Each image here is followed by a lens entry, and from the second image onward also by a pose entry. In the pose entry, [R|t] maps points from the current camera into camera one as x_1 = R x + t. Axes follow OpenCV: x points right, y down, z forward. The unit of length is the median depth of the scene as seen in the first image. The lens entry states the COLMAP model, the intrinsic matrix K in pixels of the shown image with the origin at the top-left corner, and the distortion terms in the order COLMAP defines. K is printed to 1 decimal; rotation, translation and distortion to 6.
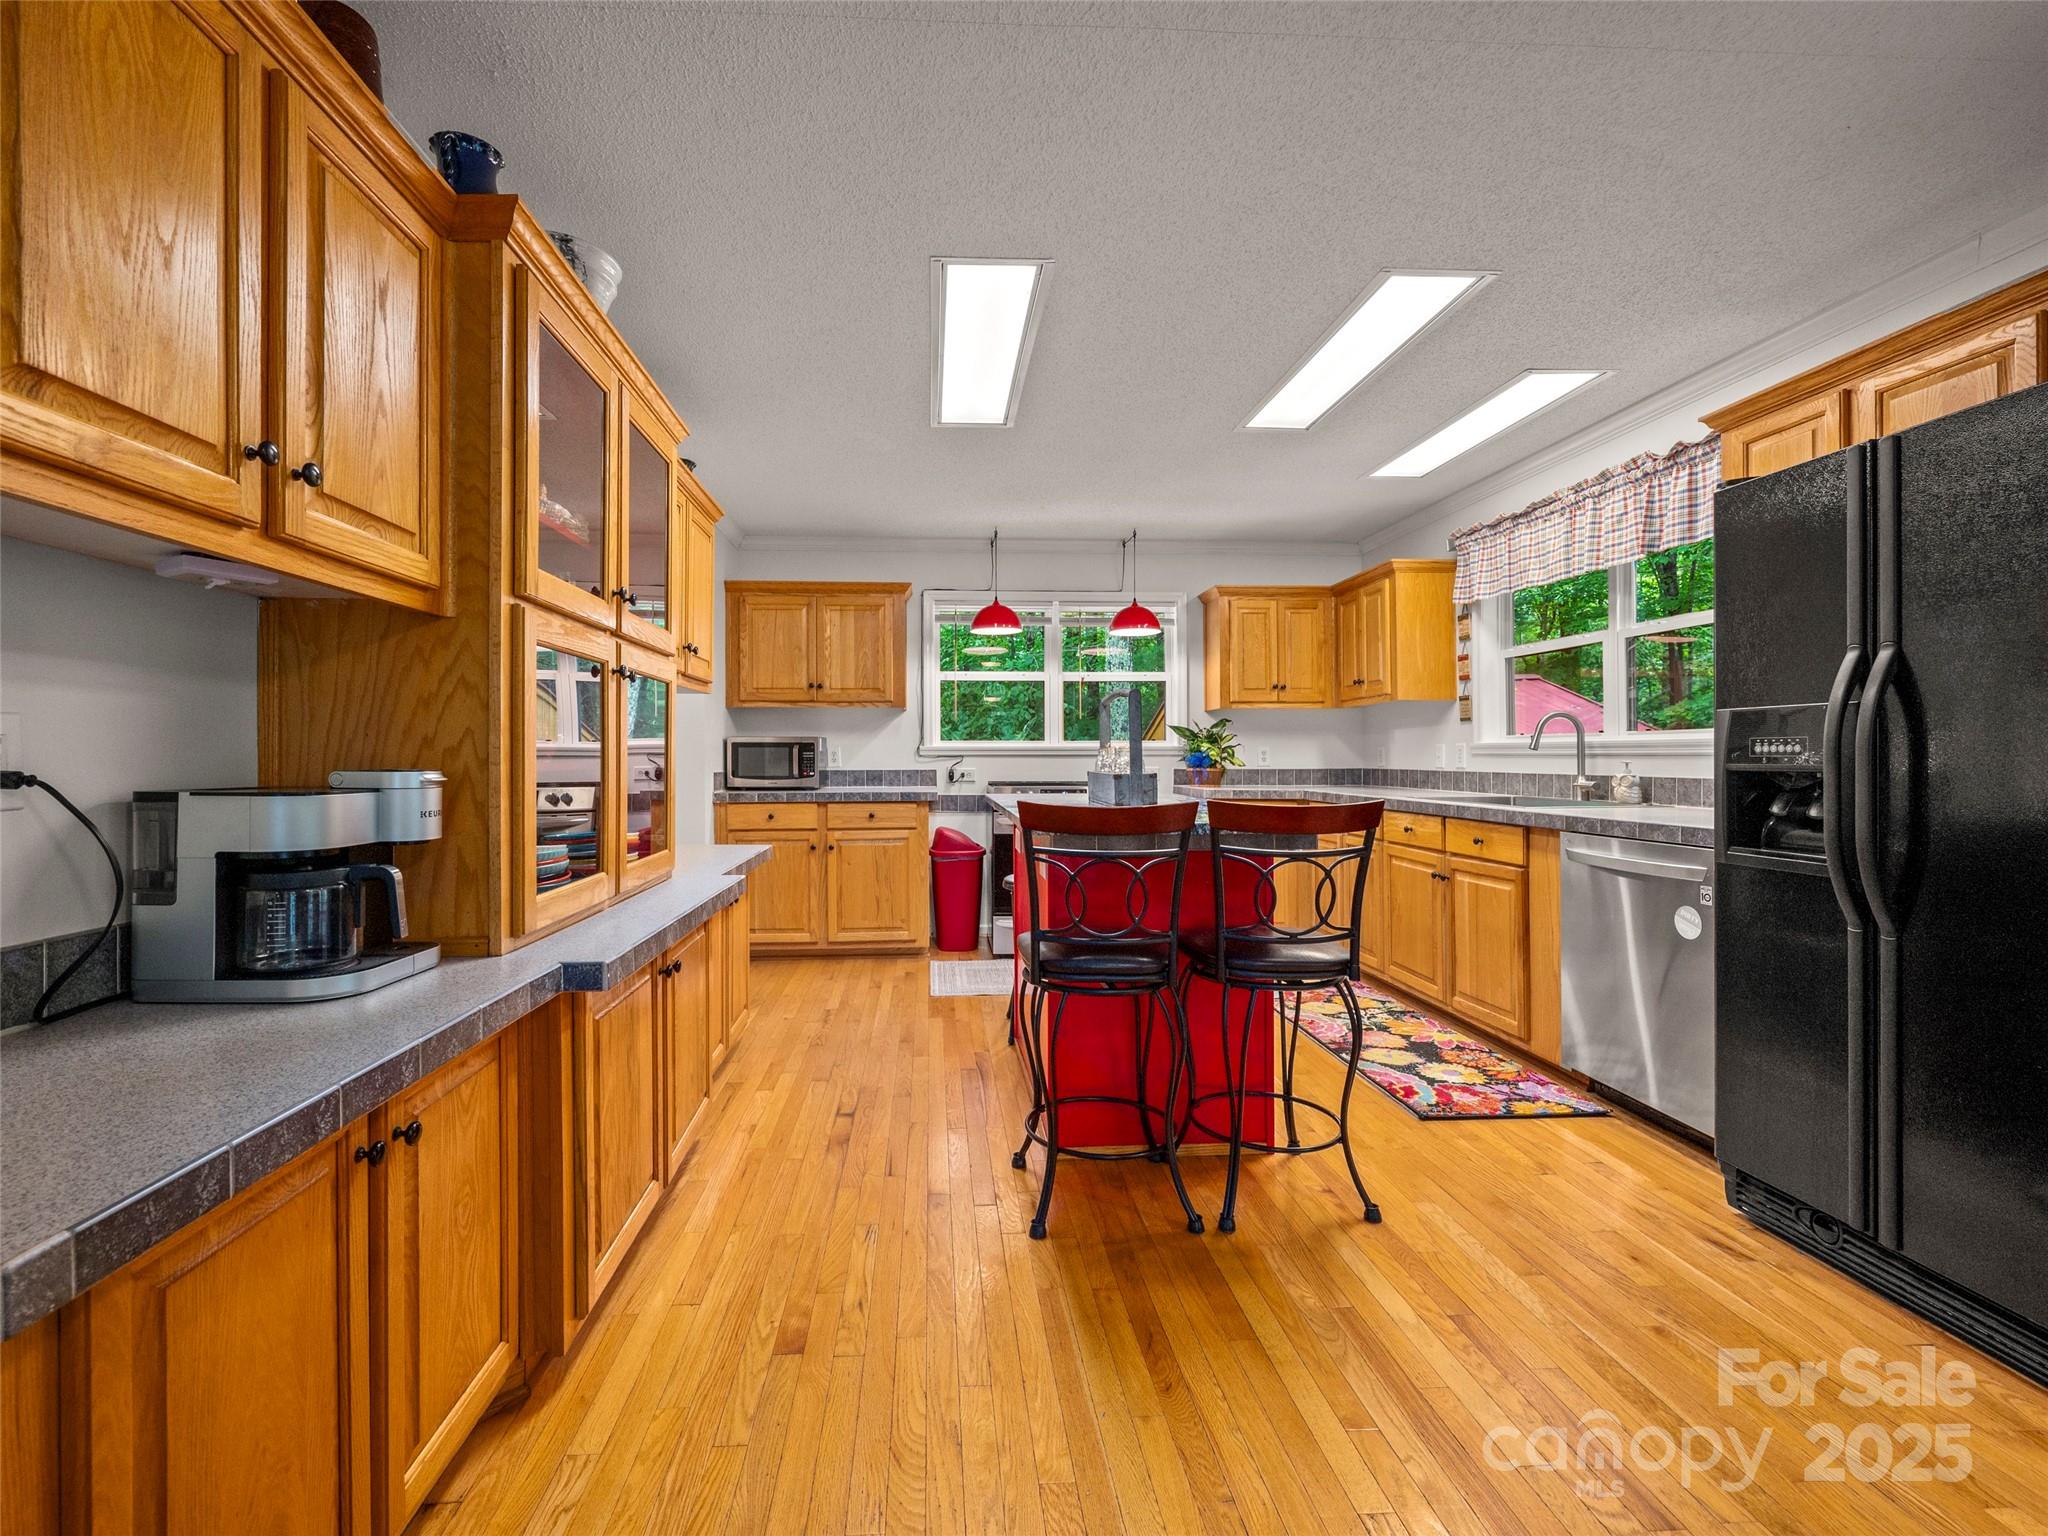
lens RADIAL K [[861.4, 0, 1016.6], [0, 861.4, 758.3], [0, 0, 1]] dist [0.002063, 0.000405]
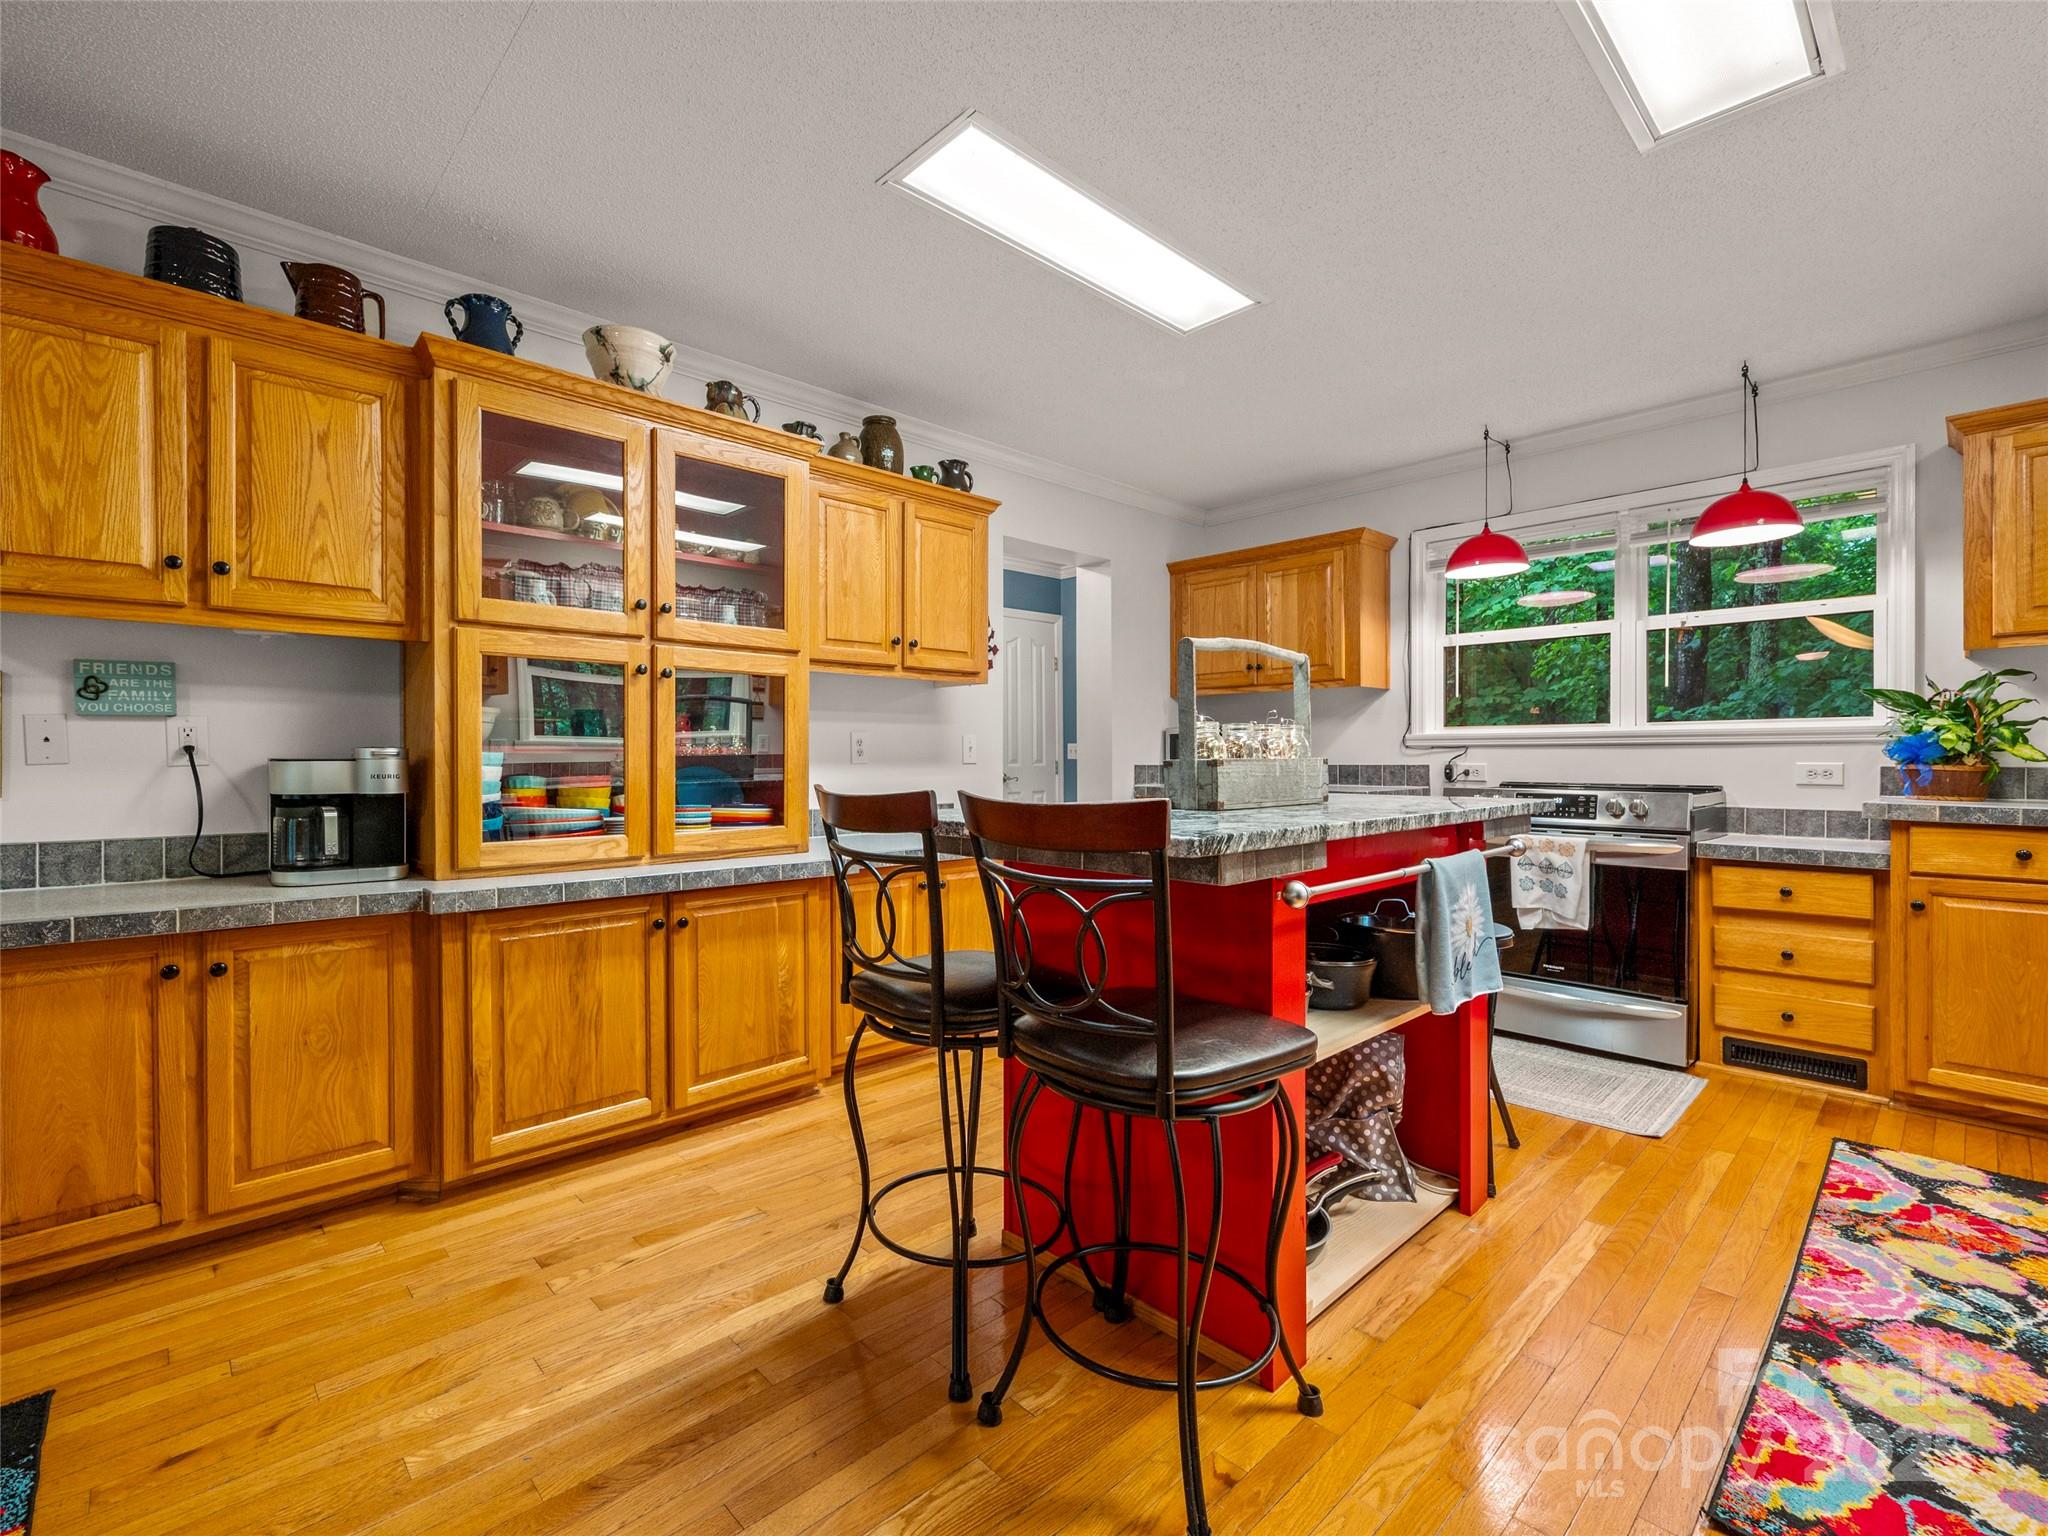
lens RADIAL K [[919.7, 0, 1028.2], [0, 919.7, 764.6], [0, 0, 1]] dist [0.001844, -0.000044]
pose [[0.639473, 0.006166, -0.768788, 0.337482], [-0.001320, 0.999975, 0.006923, 0.008528], [0.768812, -0.003412, 0.639466, 0.227483]]
